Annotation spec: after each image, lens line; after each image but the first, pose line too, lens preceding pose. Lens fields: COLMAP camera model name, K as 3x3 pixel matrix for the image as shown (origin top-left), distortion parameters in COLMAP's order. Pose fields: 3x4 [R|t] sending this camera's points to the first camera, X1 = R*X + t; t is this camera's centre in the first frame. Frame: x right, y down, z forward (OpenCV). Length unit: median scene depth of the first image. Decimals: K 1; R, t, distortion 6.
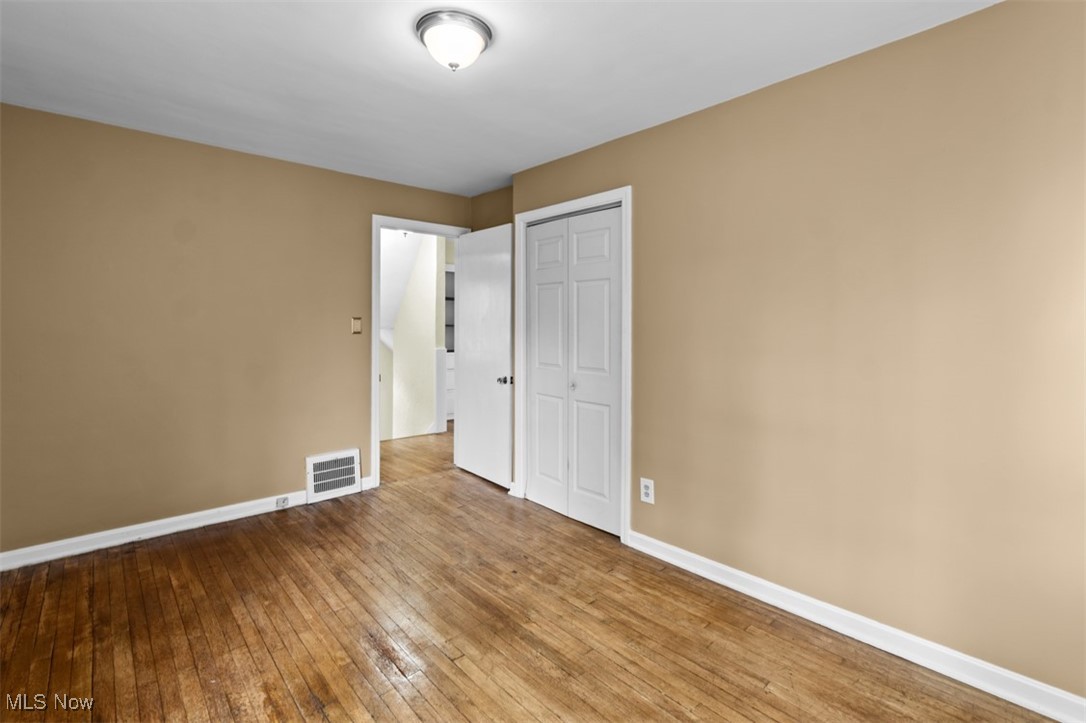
lens RADIAL K [[495.9, 0, 534.6], [0, 495.9, 322.0], [0, 0, 1]] dist [0.000178, -0.000593]
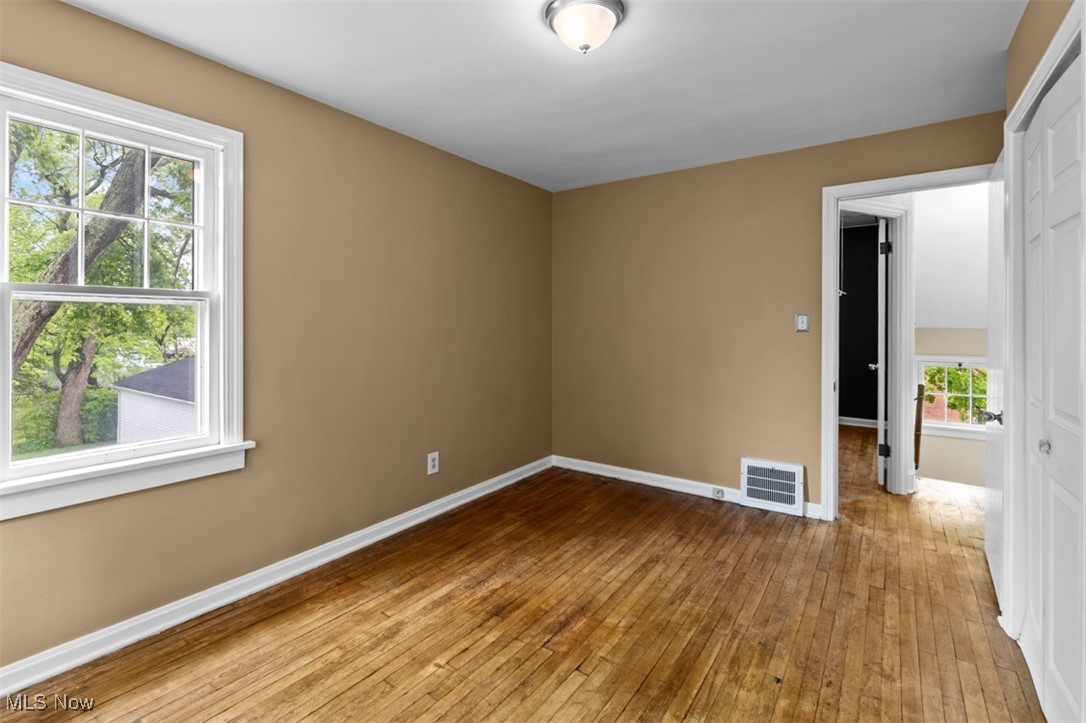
lens RADIAL K [[495.9, 0, 534.6], [0, 495.9, 322.0], [0, 0, 1]] dist [0.000178, -0.000593]
pose [[0.222357, -0.004560, -0.974955, 0.569455], [0.007037, 0.999971, -0.003072, 0.006781], [0.974940, -0.006178, 0.222383, 0.532281]]
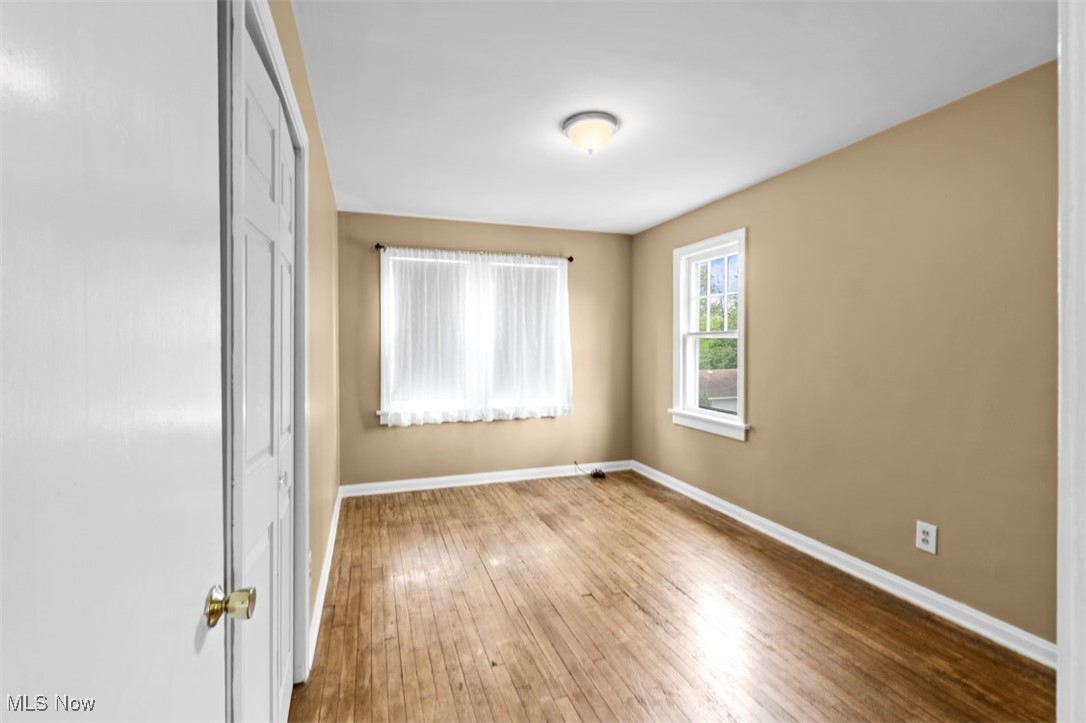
lens RADIAL K [[485.8, 0, 529.7], [0, 485.8, 348.9], [0, 0, 1]] dist [0.000869, 0.000234]
pose [[-0.919757, -0.006422, 0.392436, -0.396985], [-0.007995, 0.999965, -0.002373, 0.010695], [-0.392407, -0.005321, -0.919776, 1.719132]]
